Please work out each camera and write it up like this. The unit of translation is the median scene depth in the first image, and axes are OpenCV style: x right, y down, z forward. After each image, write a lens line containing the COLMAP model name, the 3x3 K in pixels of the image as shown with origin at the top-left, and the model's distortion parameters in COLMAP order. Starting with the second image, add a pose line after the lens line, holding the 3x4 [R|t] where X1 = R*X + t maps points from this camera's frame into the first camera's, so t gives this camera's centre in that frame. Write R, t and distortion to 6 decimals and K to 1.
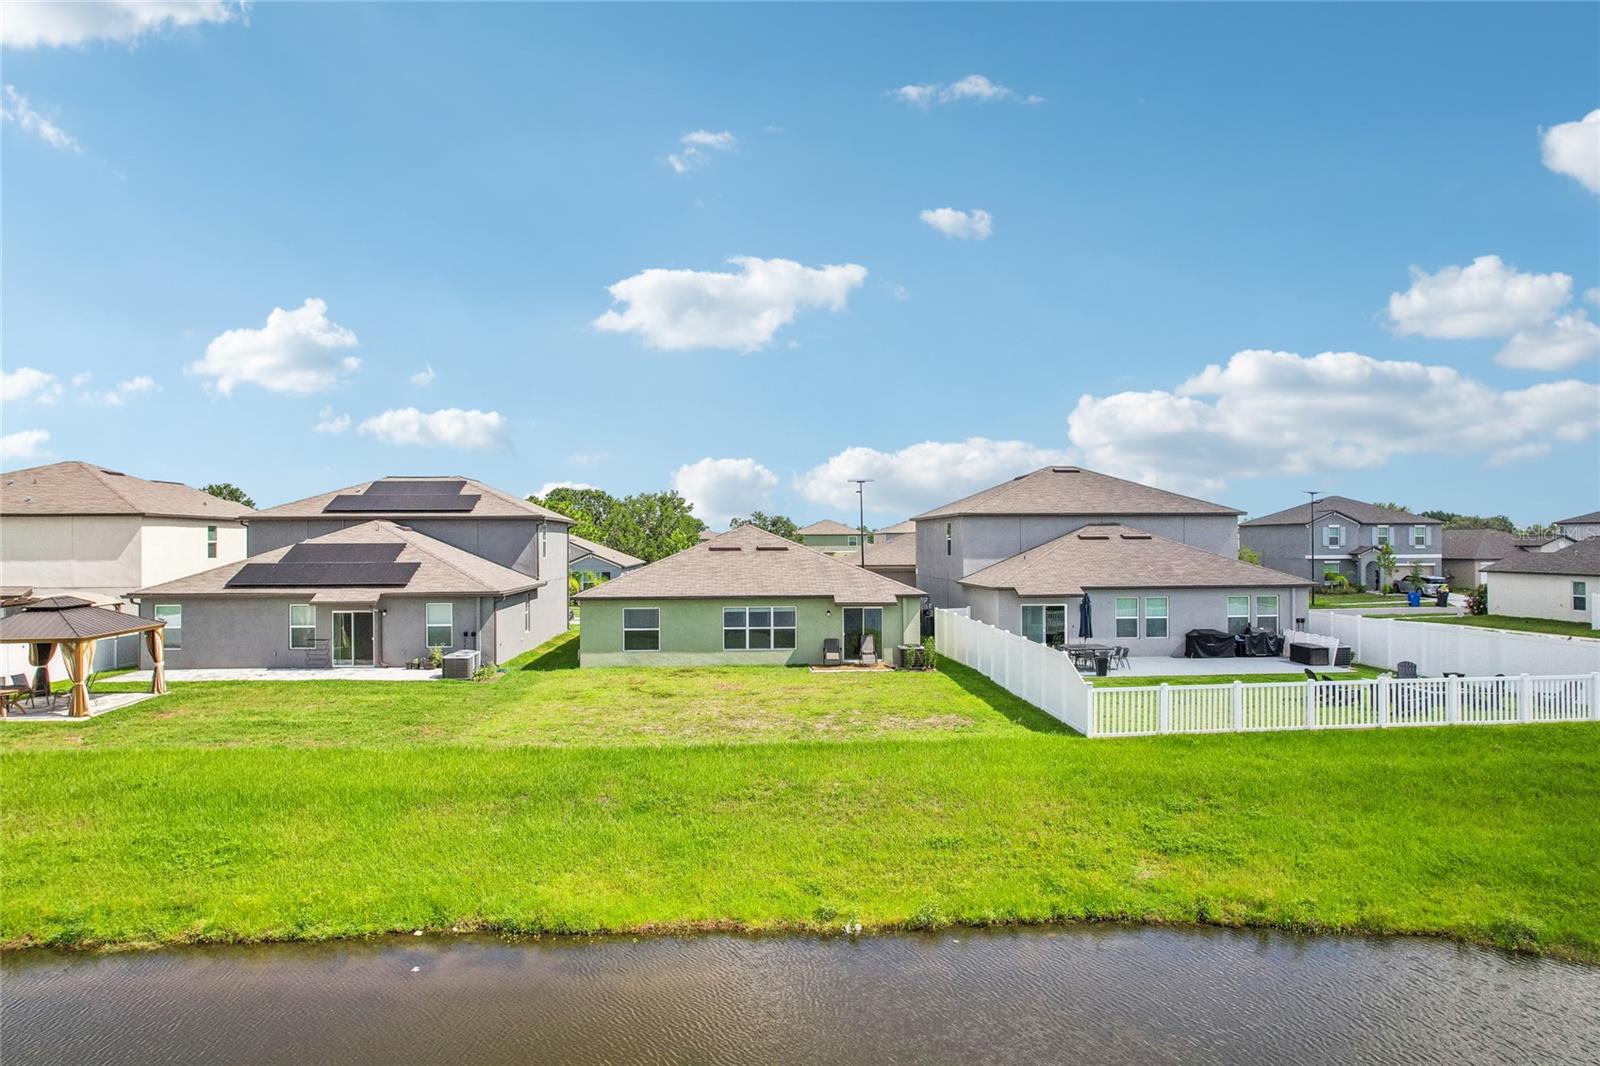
lens RADIAL K [[1017.5, 0, 799.8], [0, 1017.5, 539.6], [0, 0, 1]] dist [-0.001984, -0.000431]
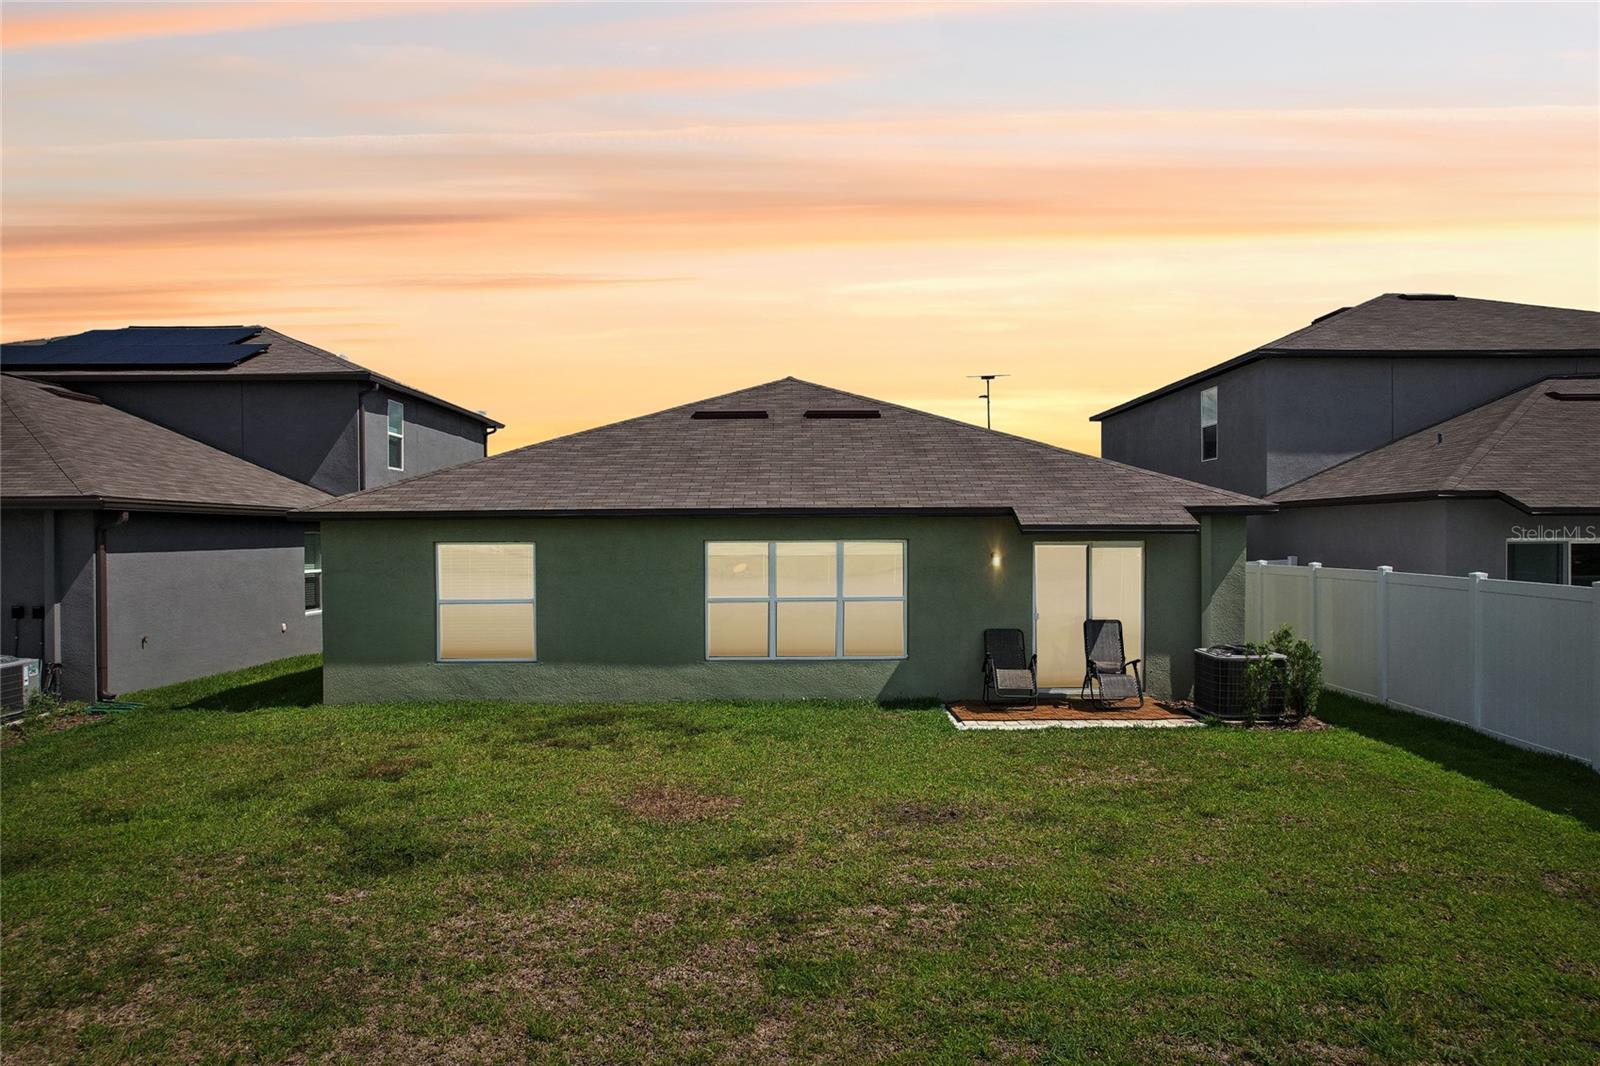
lens RADIAL K [[1017.5, 0, 804.0], [0, 1017.5, 532.4], [0, 0, 1]] dist [-0.001984, -0.000431]
pose [[0.997463, -0.002023, -0.071158, -0.014332], [0.002283, 0.999991, 0.003577, 0.061751], [0.071150, -0.003731, 0.997459, 0.636320]]
